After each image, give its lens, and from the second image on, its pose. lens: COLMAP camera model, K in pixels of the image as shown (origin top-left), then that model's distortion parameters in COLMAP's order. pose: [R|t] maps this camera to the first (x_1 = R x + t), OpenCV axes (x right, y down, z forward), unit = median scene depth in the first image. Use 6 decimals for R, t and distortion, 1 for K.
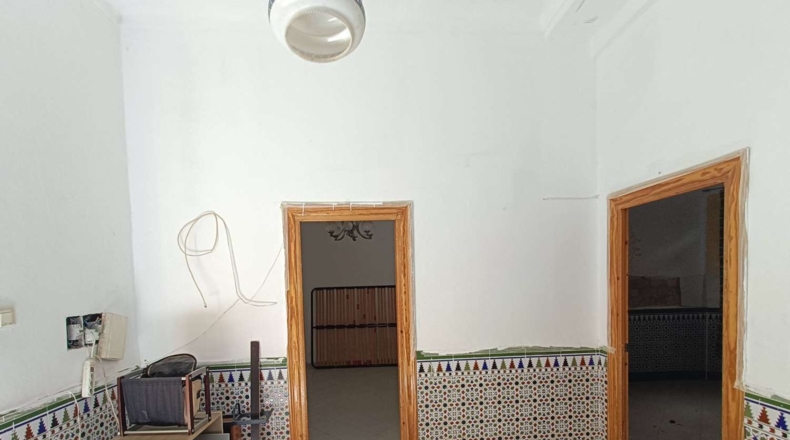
lens RADIAL K [[353.4, 0, 391.4], [0, 353.4, 292.6], [0, 0, 1]] dist [-0.003015, 0.000796]
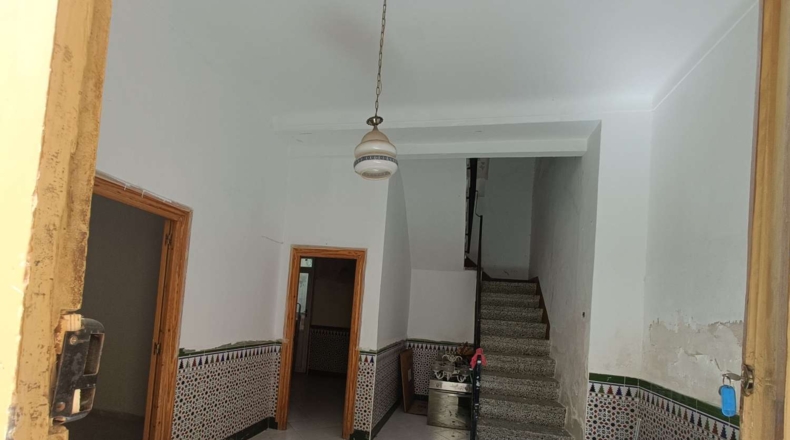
lens RADIAL K [[353.4, 0, 393.2], [0, 353.4, 293.5], [0, 0, 1]] dist [-0.003015, 0.000796]
pose [[0.259166, 0.095316, 0.961118, -0.784504], [-0.051184, 0.995075, -0.084882, 0.059177], [-0.964476, -0.027195, 0.262769, 0.116913]]
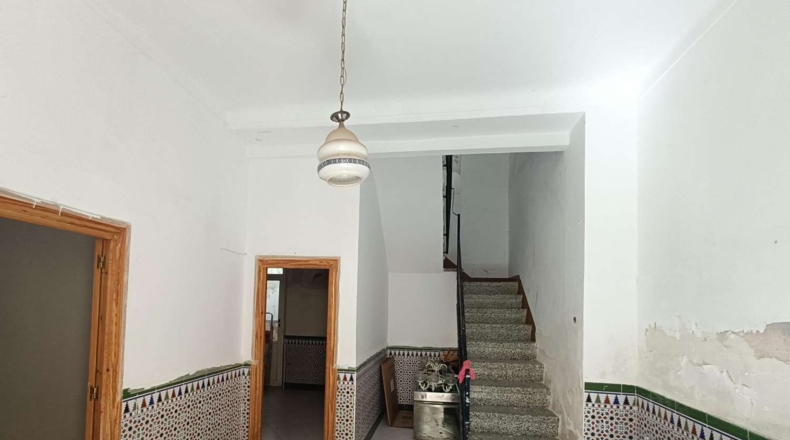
lens RADIAL K [[353.4, 0, 393.3], [0, 353.4, 293.3], [0, 0, 1]] dist [-0.003015, 0.000796]
pose [[0.199031, 0.074740, 0.977139, -0.678168], [0.003335, 0.997030, -0.076941, -0.005718], [-0.979988, 0.018572, 0.198190, 0.150852]]
